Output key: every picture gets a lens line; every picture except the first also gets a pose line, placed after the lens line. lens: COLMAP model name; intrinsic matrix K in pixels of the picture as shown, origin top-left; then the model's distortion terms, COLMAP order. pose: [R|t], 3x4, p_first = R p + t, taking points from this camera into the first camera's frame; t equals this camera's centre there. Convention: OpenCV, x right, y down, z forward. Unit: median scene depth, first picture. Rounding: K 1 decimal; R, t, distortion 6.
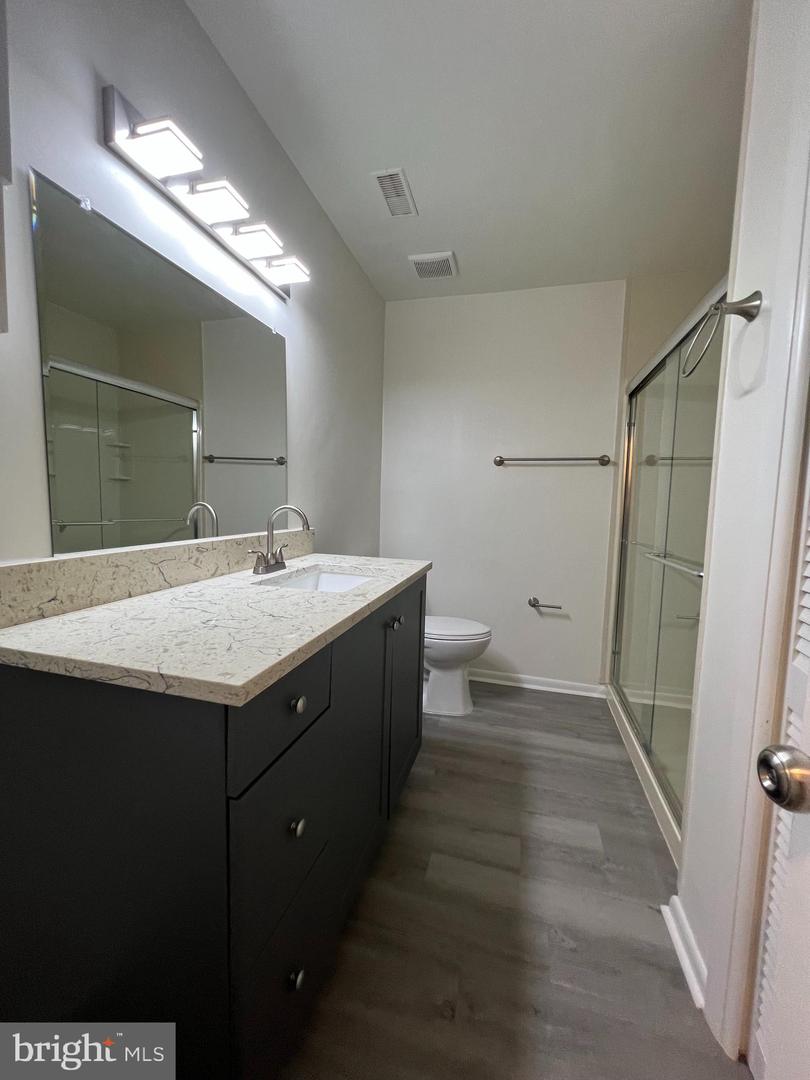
lens RADIAL K [[434.4, 0, 407.1], [0, 434.4, 543.0], [0, 0, 1]] dist [0.000732, -0.000432]
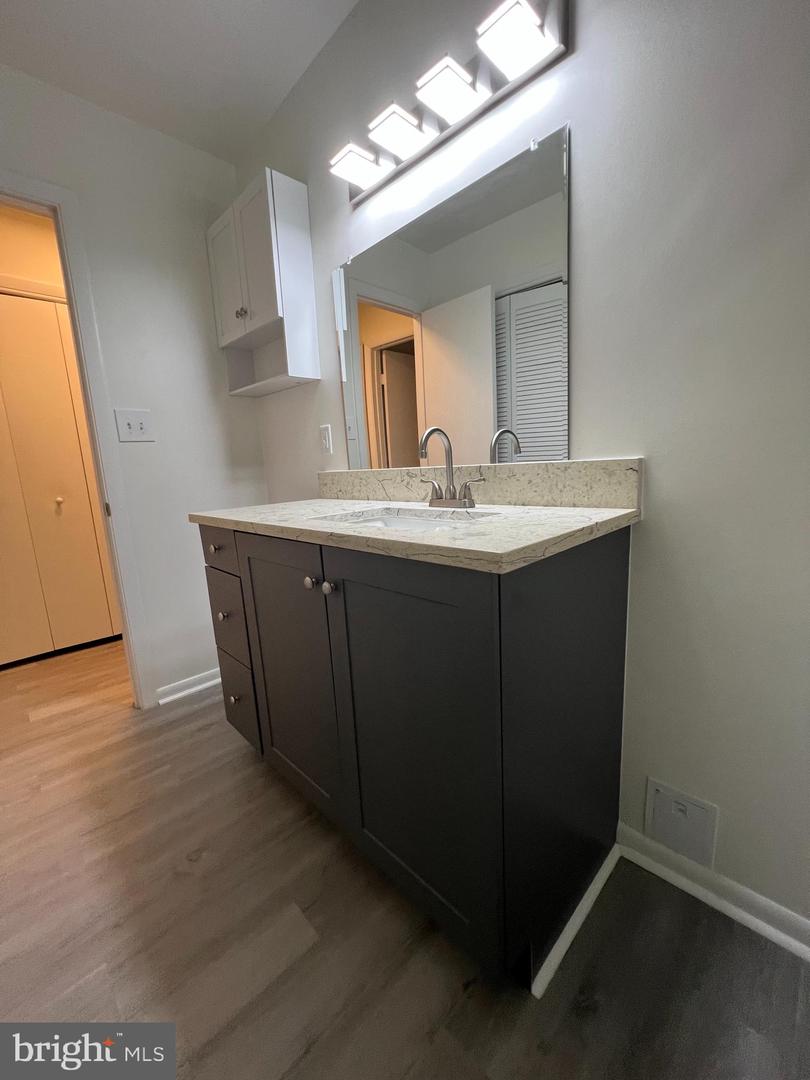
lens RADIAL K [[434.4, 0, 409.8], [0, 434.4, 535.3], [0, 0, 1]] dist [0.000732, -0.000432]
pose [[-0.500304, 0.161889, -0.850581, 0.550949], [-0.032431, 0.978172, 0.205249, -0.066135], [0.865243, 0.130272, -0.484133, 1.614875]]
